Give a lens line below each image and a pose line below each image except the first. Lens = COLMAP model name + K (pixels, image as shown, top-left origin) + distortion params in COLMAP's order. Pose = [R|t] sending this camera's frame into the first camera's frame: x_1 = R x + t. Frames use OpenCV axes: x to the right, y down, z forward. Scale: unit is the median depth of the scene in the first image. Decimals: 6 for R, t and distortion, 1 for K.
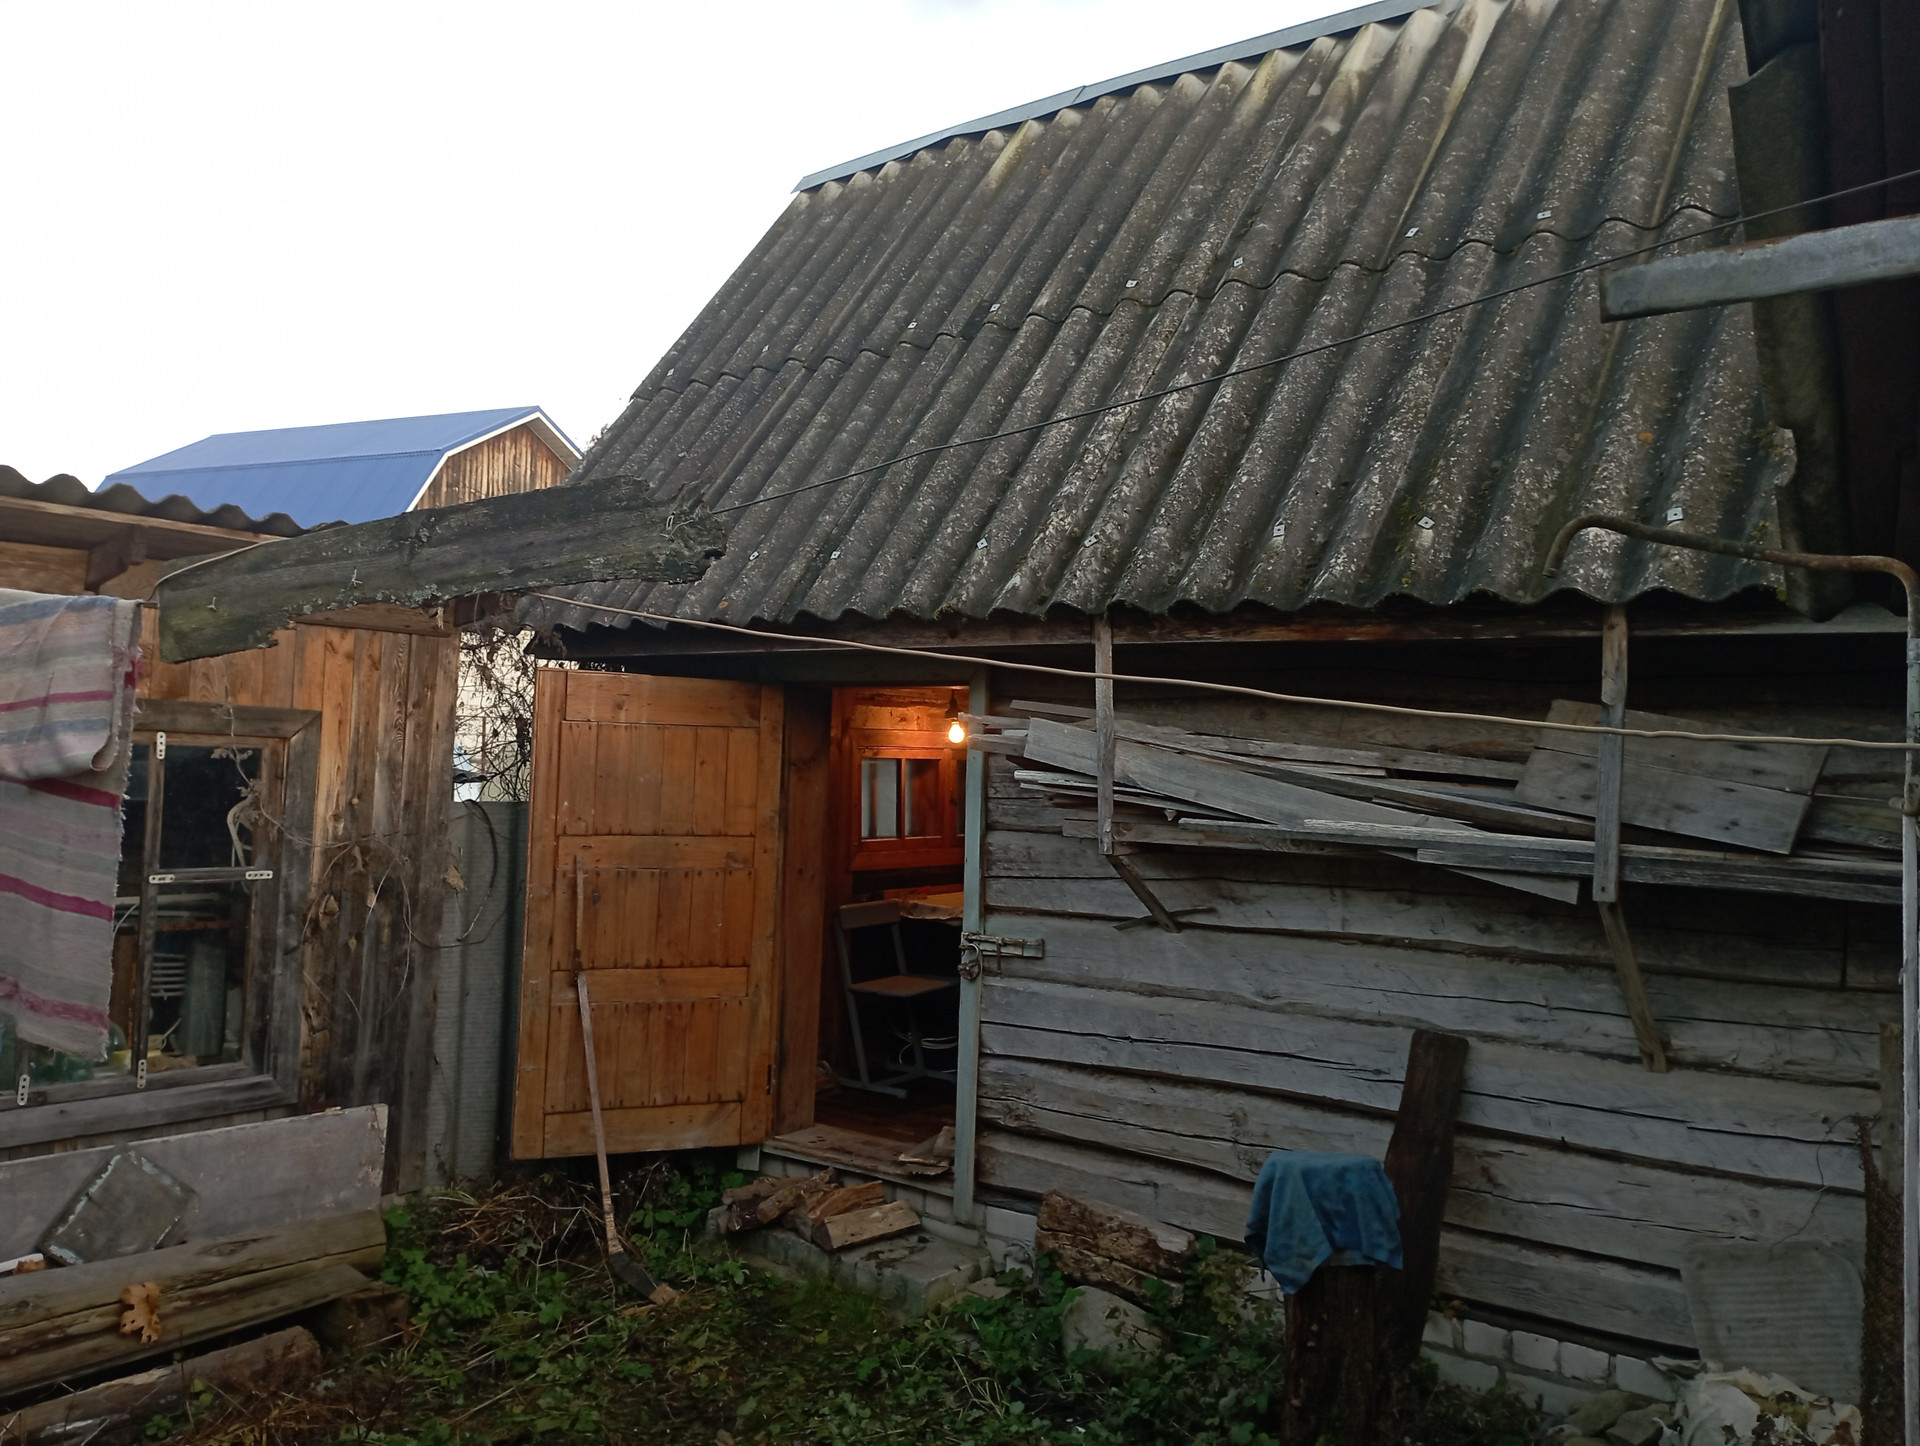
lens RADIAL K [[1575.2, 0, 961.4], [0, 1575.2, 719.5], [0, 0, 1]] dist [0.034004, -0.042942]
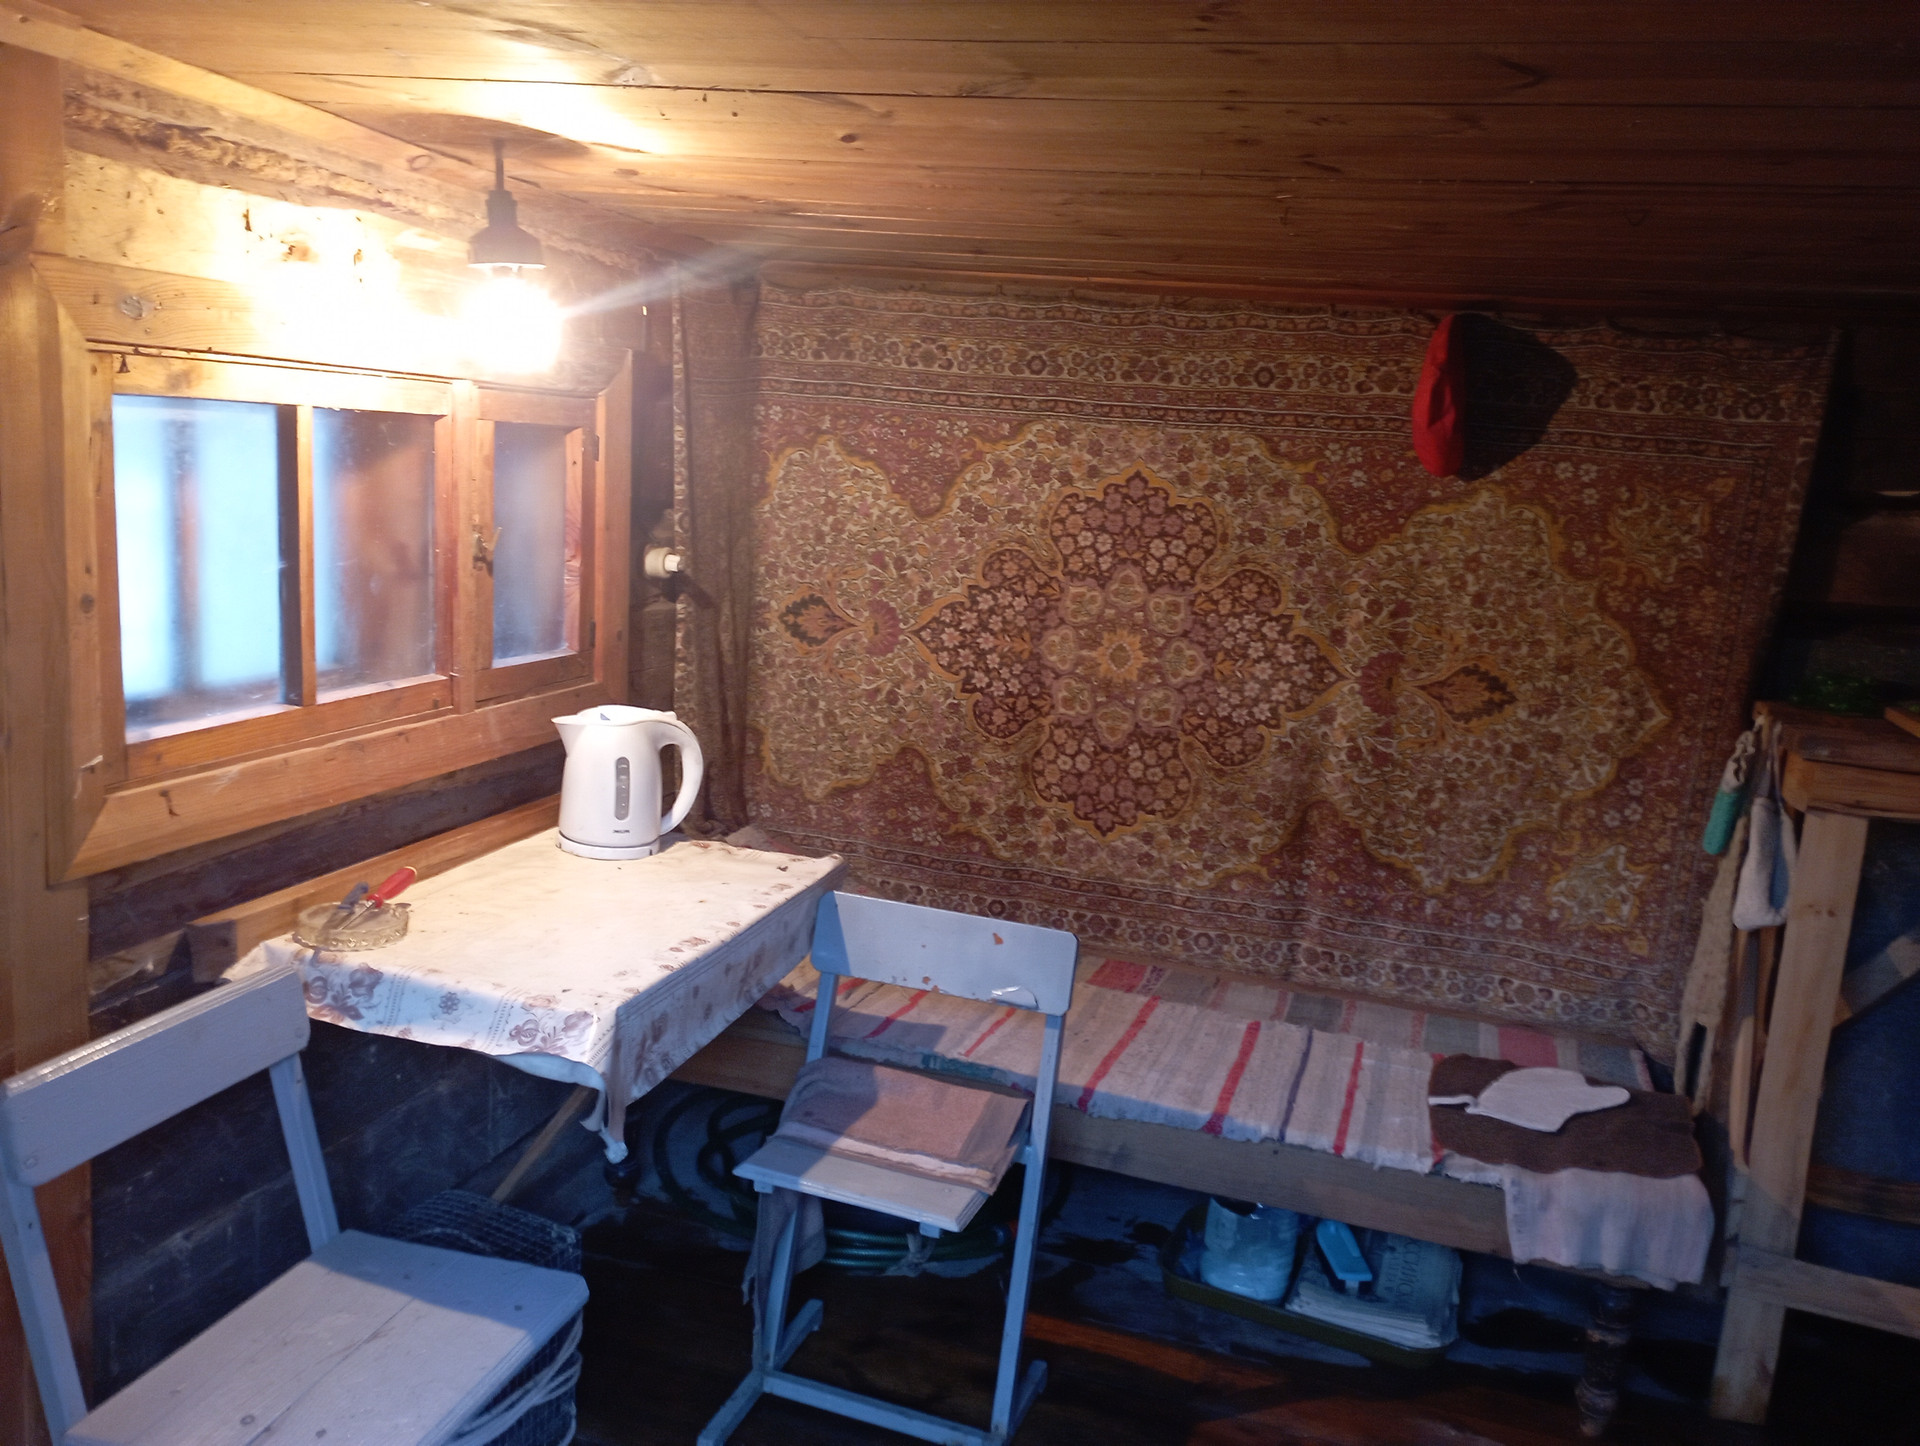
lens RADIAL K [[1575.2, 0, 969.1], [0, 1575.2, 733.8], [0, 0, 1]] dist [0.034004, -0.042942]
pose [[0.937922, -0.014806, 0.346529, -0.024665], [-0.061512, 0.976151, 0.208197, 0.016256], [-0.341347, -0.216589, 0.914643, 0.697112]]
